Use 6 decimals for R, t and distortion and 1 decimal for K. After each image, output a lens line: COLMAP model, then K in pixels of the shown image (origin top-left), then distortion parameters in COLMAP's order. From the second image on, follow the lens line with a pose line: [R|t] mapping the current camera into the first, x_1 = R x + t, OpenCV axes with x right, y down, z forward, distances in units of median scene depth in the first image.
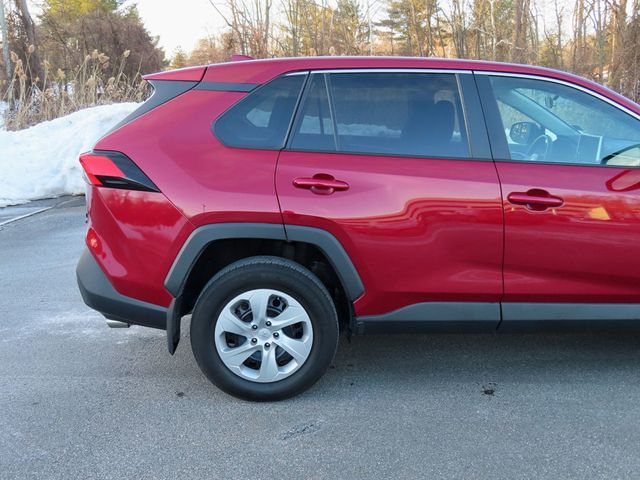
lens RADIAL K [[628.1, 0, 320.5], [0, 628.1, 237.6], [0, 0, 1]] dist [-0.011471, 0.000000]
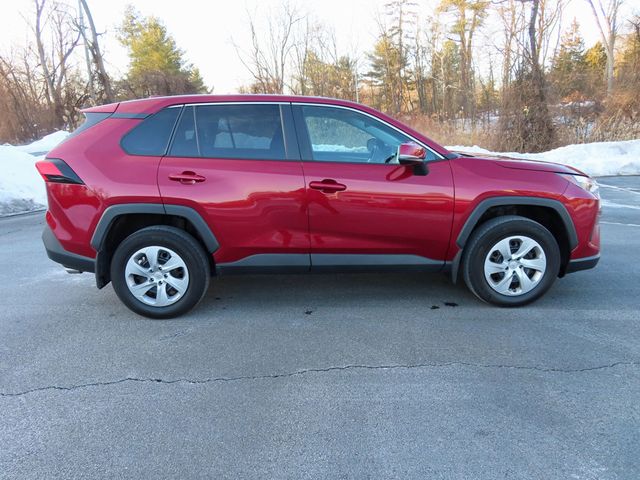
lens RADIAL K [[438.2, 0, 320.0], [0, 438.2, 239.4], [0, 0, 1]] dist [-0.020029, 0.012997]
pose [[0.999767, -0.010157, -0.019054, 0.331616], [0.010719, 0.999503, 0.029647, 0.036325], [0.018743, -0.029845, 0.999379, -0.071747]]
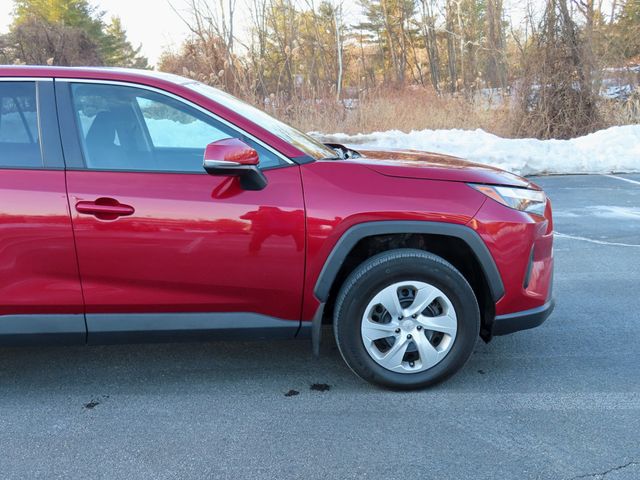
lens RADIAL K [[628.1, 0, 319.4], [0, 628.1, 240.4], [0, 0, 1]] dist [-0.011471, 0.000000]
pose [[0.999604, -0.021918, 0.017655, 0.637268], [0.021946, 0.999758, -0.001373, -0.001909], [-0.017620, 0.001760, 0.999843, 0.014257]]
